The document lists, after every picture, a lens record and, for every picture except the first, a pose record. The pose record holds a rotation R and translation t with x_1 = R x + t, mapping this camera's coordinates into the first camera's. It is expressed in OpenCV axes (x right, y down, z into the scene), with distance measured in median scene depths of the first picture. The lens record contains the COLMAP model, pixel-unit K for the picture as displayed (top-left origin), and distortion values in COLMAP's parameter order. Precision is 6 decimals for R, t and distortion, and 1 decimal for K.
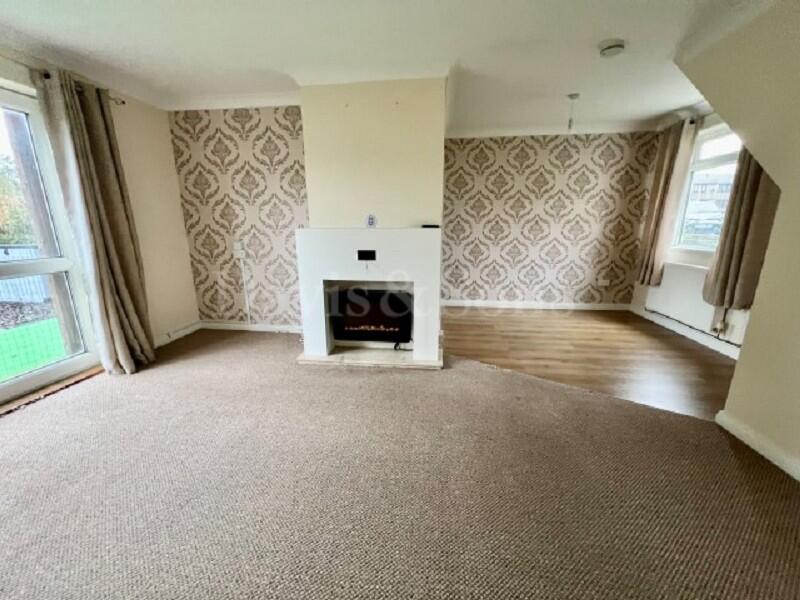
lens RADIAL K [[317.4, 0, 398.6], [0, 317.4, 302.3], [0, 0, 1]] dist [-0.001753, -0.000333]
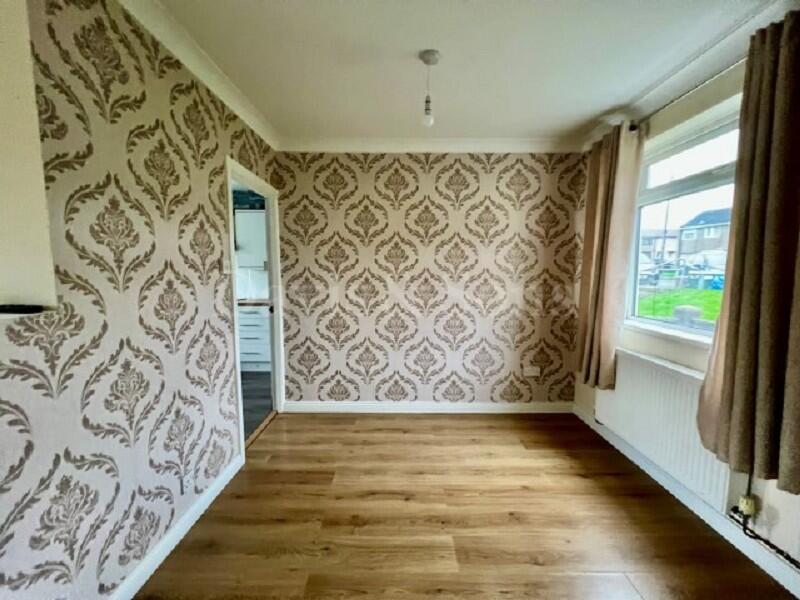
lens RADIAL K [[317.4, 0, 399.9], [0, 317.4, 301.5], [0, 0, 1]] dist [-0.001753, -0.000333]
pose [[0.992770, -0.005651, 0.119899, 0.368986], [0.023006, 0.989331, -0.143859, -0.141998], [-0.117807, 0.145578, 0.982308, 0.456986]]
